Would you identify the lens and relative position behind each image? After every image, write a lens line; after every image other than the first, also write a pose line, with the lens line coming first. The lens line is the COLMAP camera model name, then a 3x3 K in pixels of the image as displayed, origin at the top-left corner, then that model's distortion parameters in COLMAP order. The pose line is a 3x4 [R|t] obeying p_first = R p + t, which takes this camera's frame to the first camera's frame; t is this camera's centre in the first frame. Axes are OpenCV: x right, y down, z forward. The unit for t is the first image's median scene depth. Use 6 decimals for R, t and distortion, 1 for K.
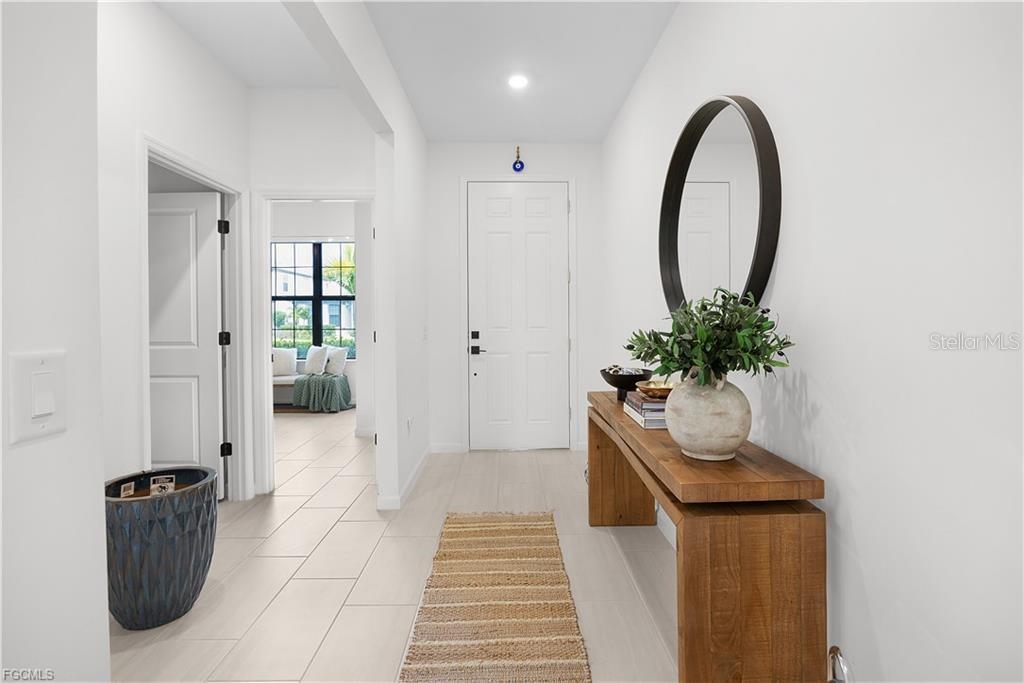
lens RADIAL K [[462.3, 0, 516.2], [0, 462.3, 337.5], [0, 0, 1]] dist [-0.015845, 0.000191]
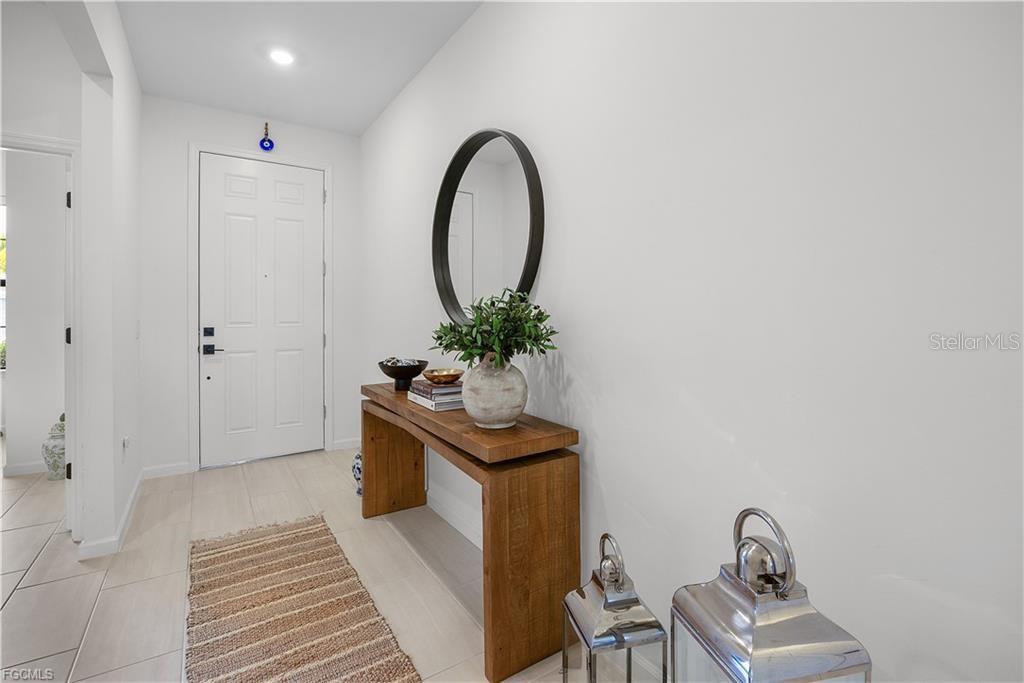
lens RADIAL K [[462.3, 0, 516.2], [0, 462.3, 337.5], [0, 0, 1]] dist [-0.015845, 0.000191]
pose [[0.843324, -0.023472, 0.536893, -0.140764], [0.017968, 0.999719, 0.015483, 0.004127], [-0.537105, -0.003410, 0.843509, -0.044990]]
